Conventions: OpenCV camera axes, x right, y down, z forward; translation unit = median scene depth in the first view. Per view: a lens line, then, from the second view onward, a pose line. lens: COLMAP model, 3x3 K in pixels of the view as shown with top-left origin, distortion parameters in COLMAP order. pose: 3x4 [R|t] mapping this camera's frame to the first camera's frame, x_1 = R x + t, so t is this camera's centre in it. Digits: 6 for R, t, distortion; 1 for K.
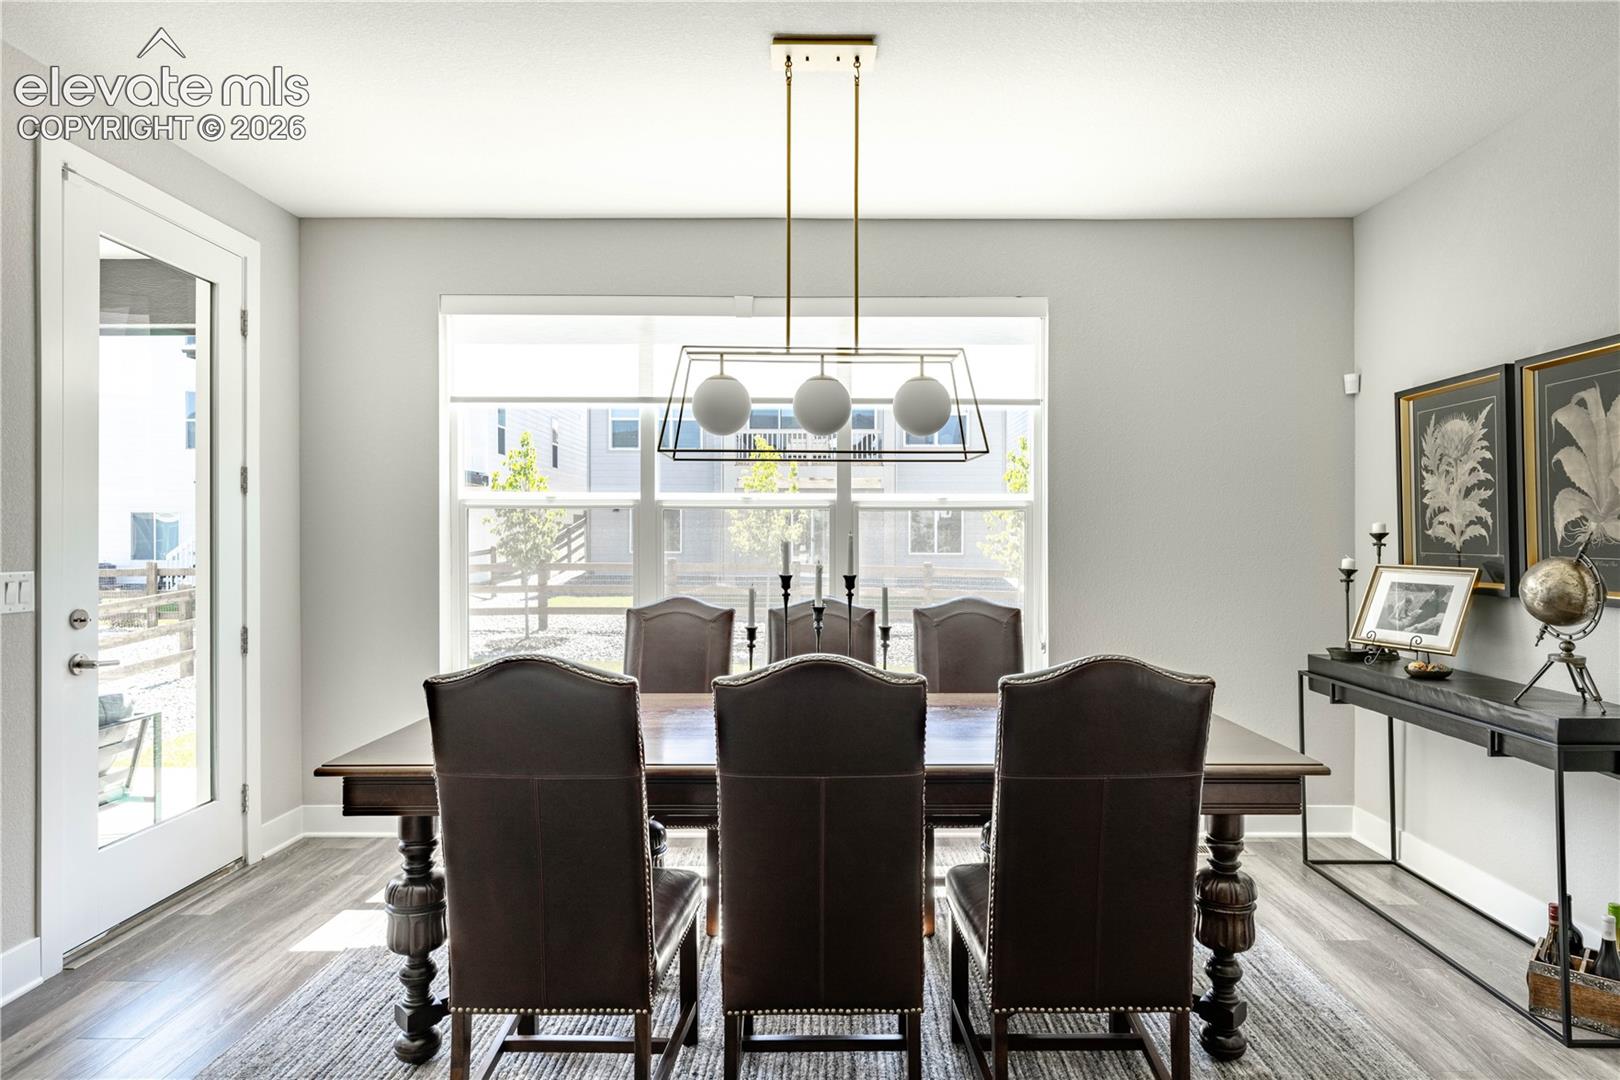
lens RADIAL K [[951.5, 0, 818.6], [0, 951.5, 533.0], [0, 0, 1]] dist [-0.006829, -0.000176]
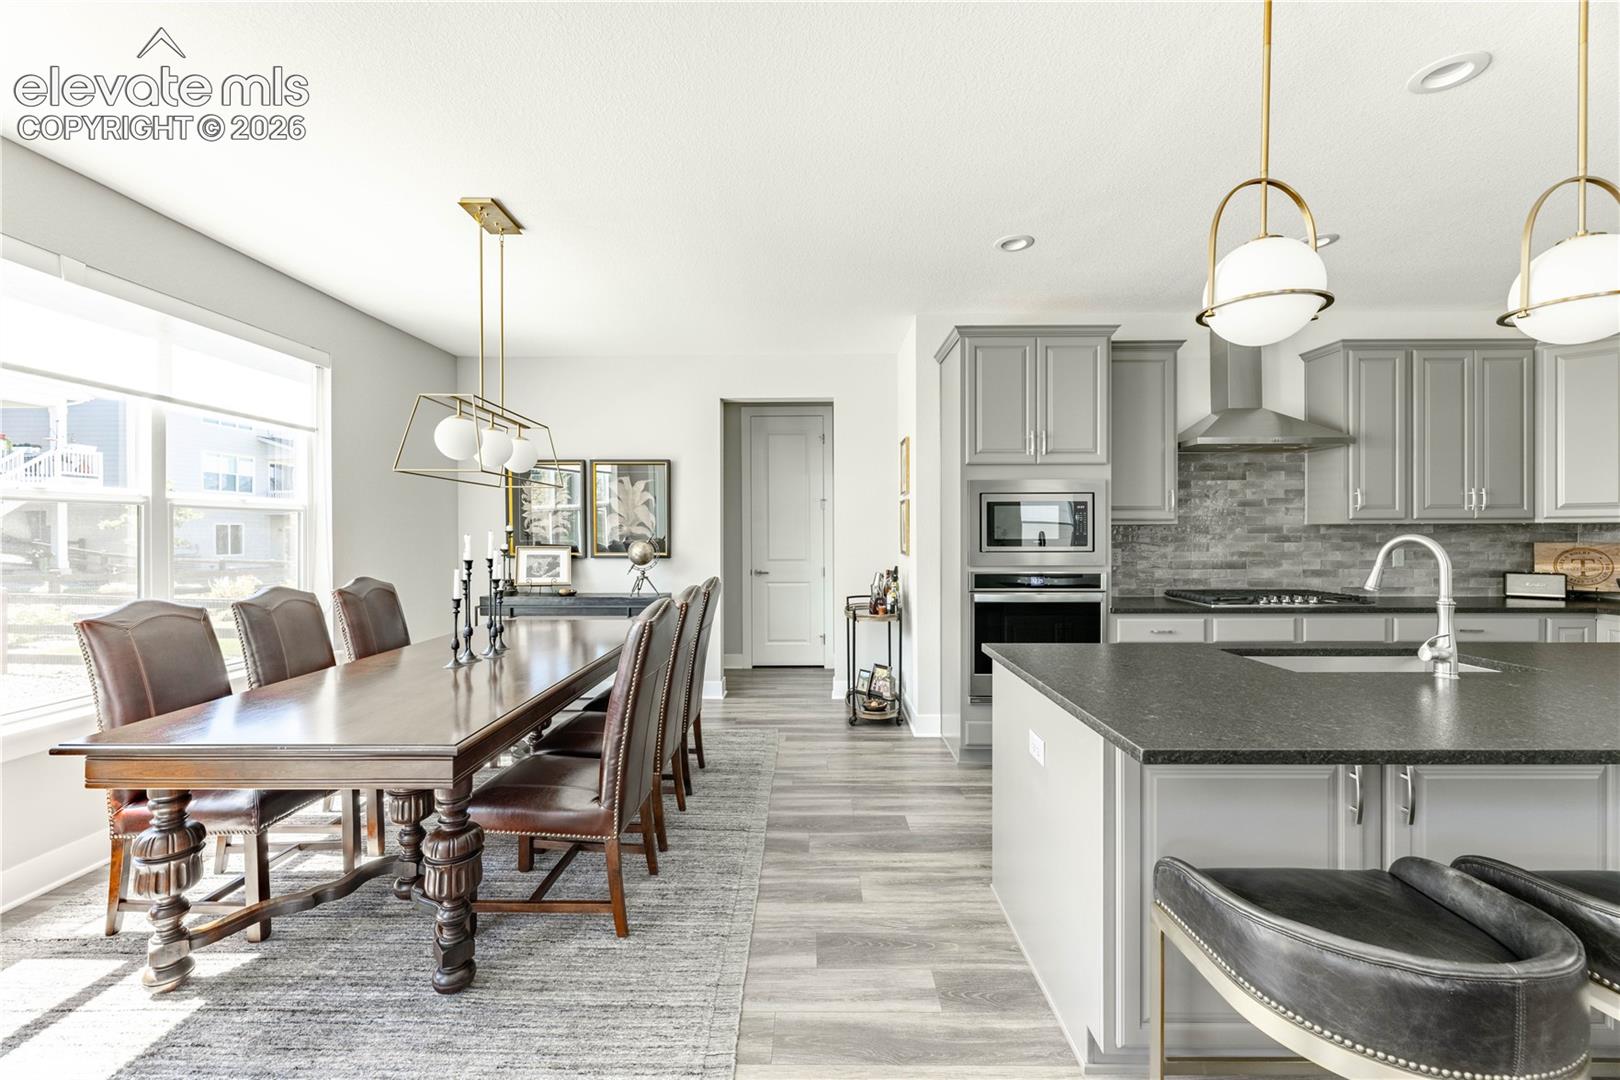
lens RADIAL K [[653.0, 0, 808.5], [0, 653.0, 535.6], [0, 0, 1]] dist [-0.002778, -0.000630]
pose [[0.000625, -0.007622, 0.999971, -0.851111], [-0.001884, 0.999969, 0.007623, -0.002126], [-0.999998, -0.001889, 0.000611, 0.411623]]
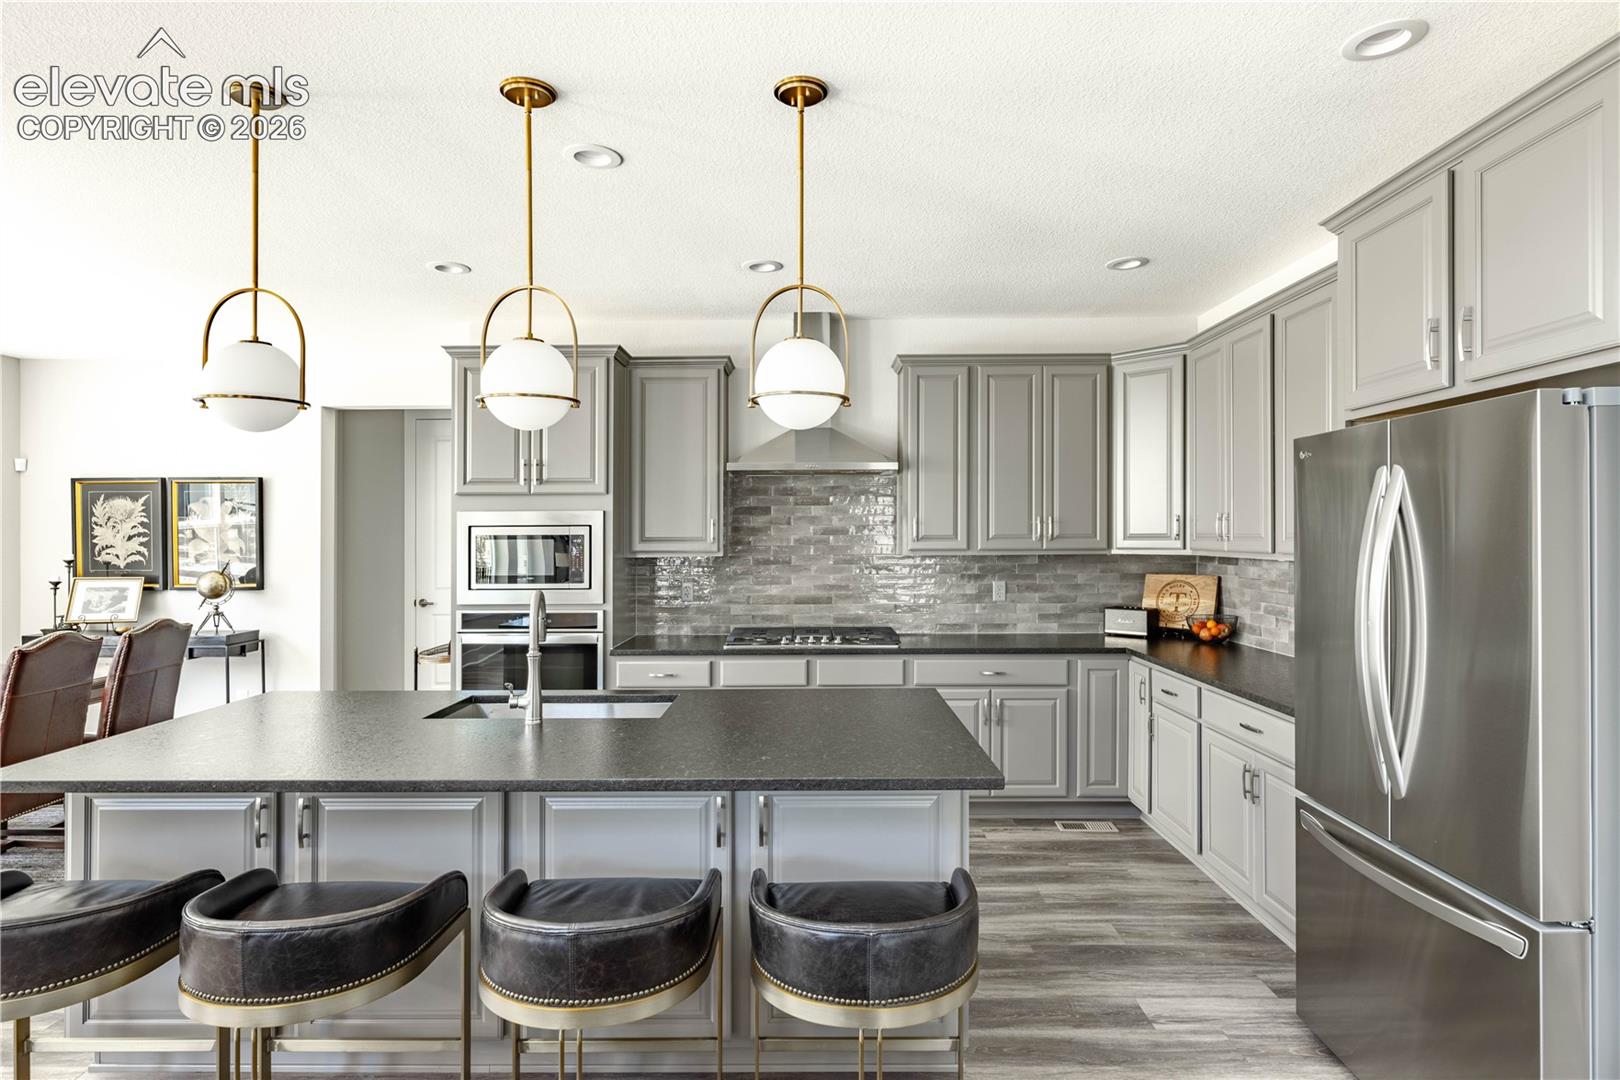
lens RADIAL K [[869.5, 0, 805.9], [0, 869.5, 529.5], [0, 0, 1]] dist [-0.000835, -0.002606]
pose [[-0.005221, 0.003769, 0.999979, -1.102464], [0.001062, 0.999992, -0.003763, -0.052838], [-0.999986, 0.001042, -0.005225, -0.370915]]
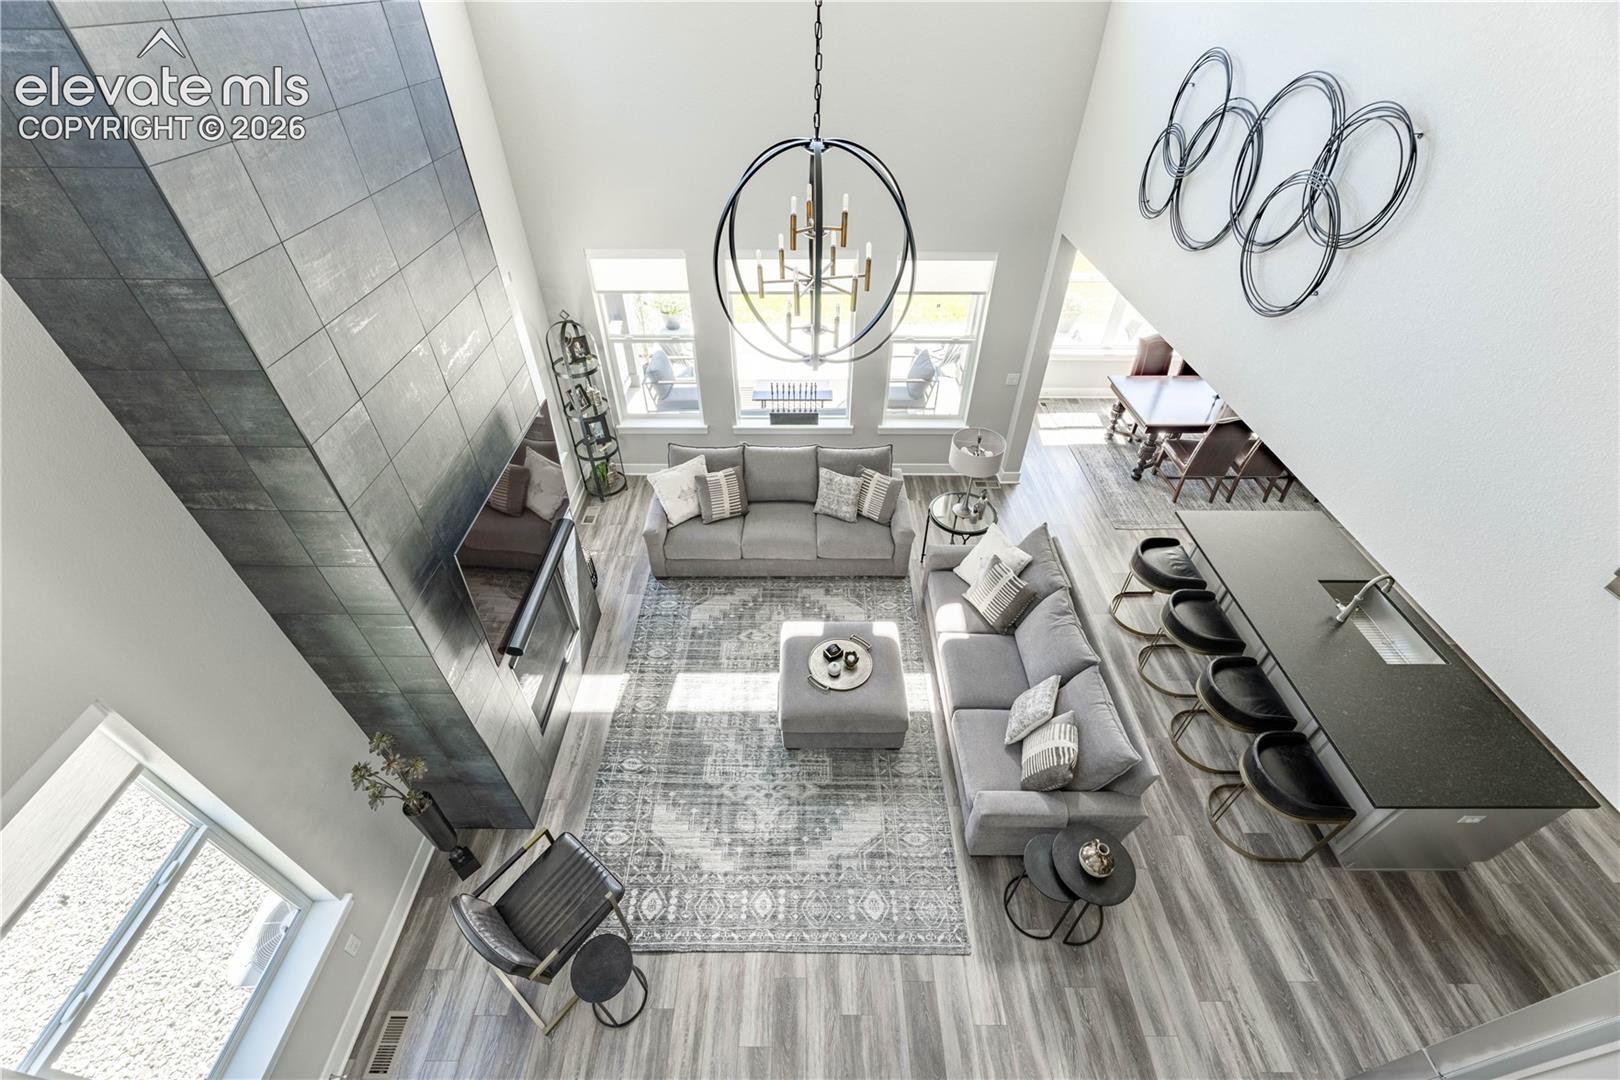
lens RADIAL K [[653.0, 0, 807.9], [0, 653.0, 546.9], [0, 0, 1]] dist [-0.002778, -0.000630]
pose [[0.999716, -0.017954, 0.015691, -1.388724], [0.002960, 0.746423, 0.665466, -0.855148], [-0.023660, -0.665230, 0.746264, -0.986552]]
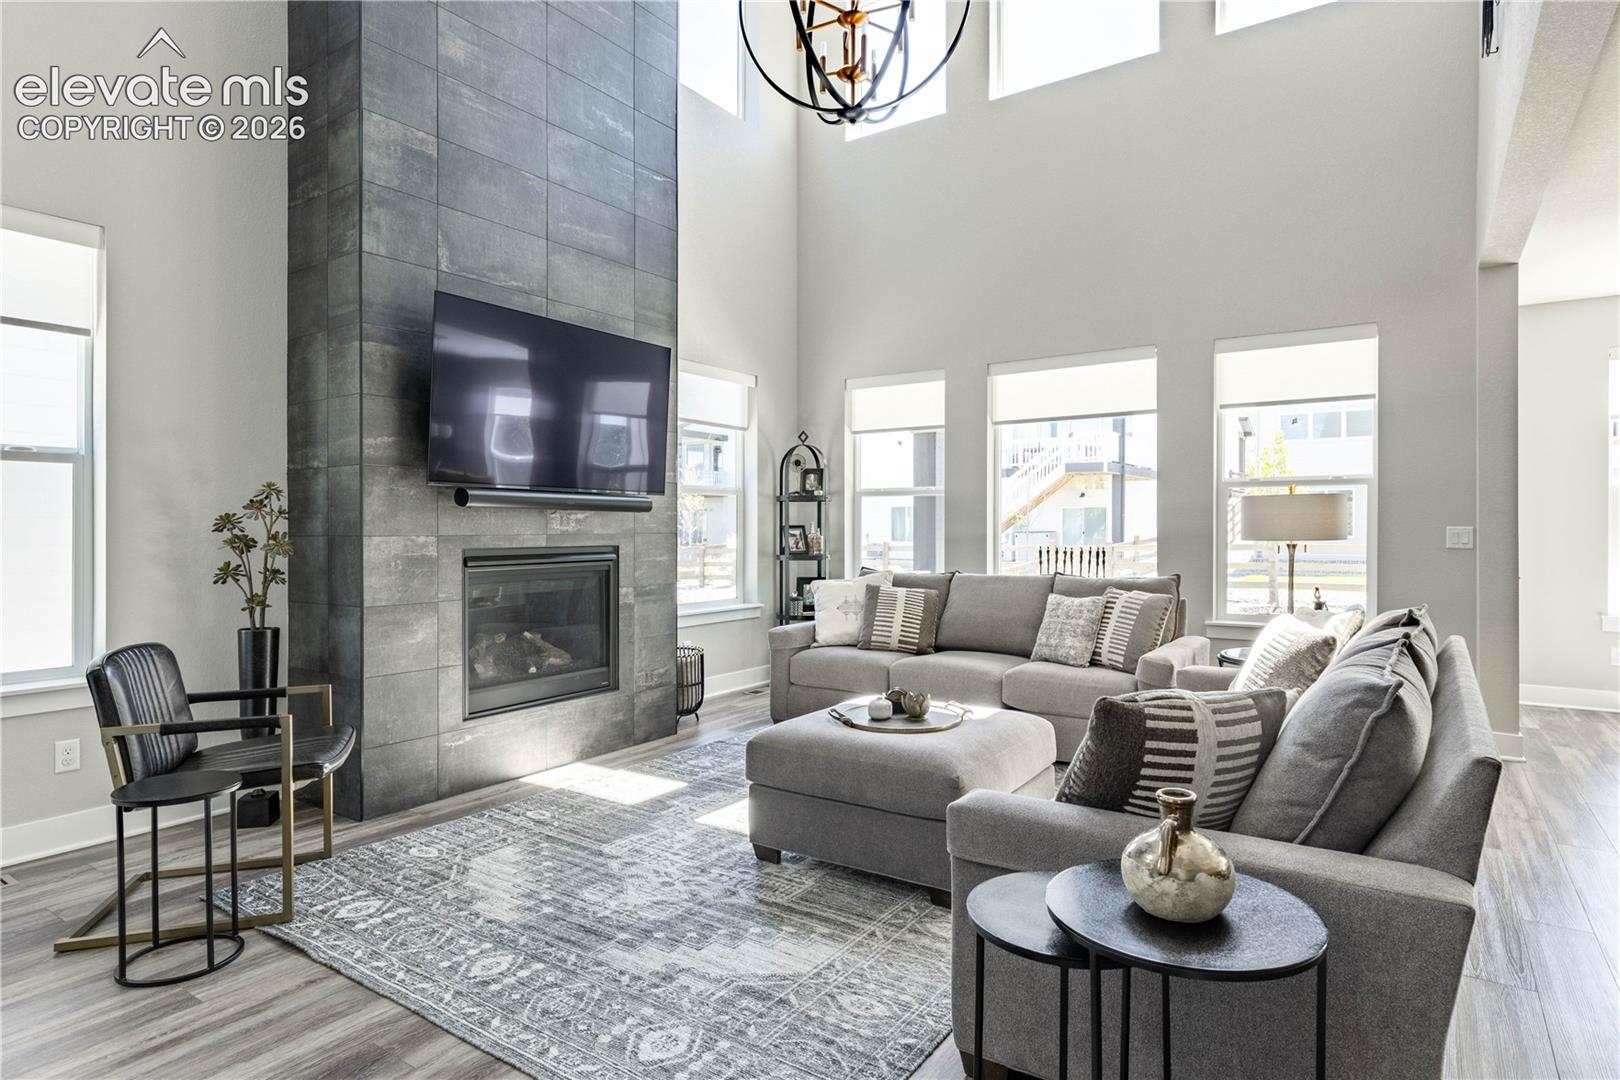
lens RADIAL K [[891.7, 0, 825.2], [0, 891.7, 532.1], [0, 0, 1]] dist [-0.005136, -0.000664]
pose [[0.843407, 0.002036, -0.537271, -0.843048], [0.003475, 0.999951, 0.009244, 0.024908], [0.537264, -0.009663, 0.843359, -1.006143]]
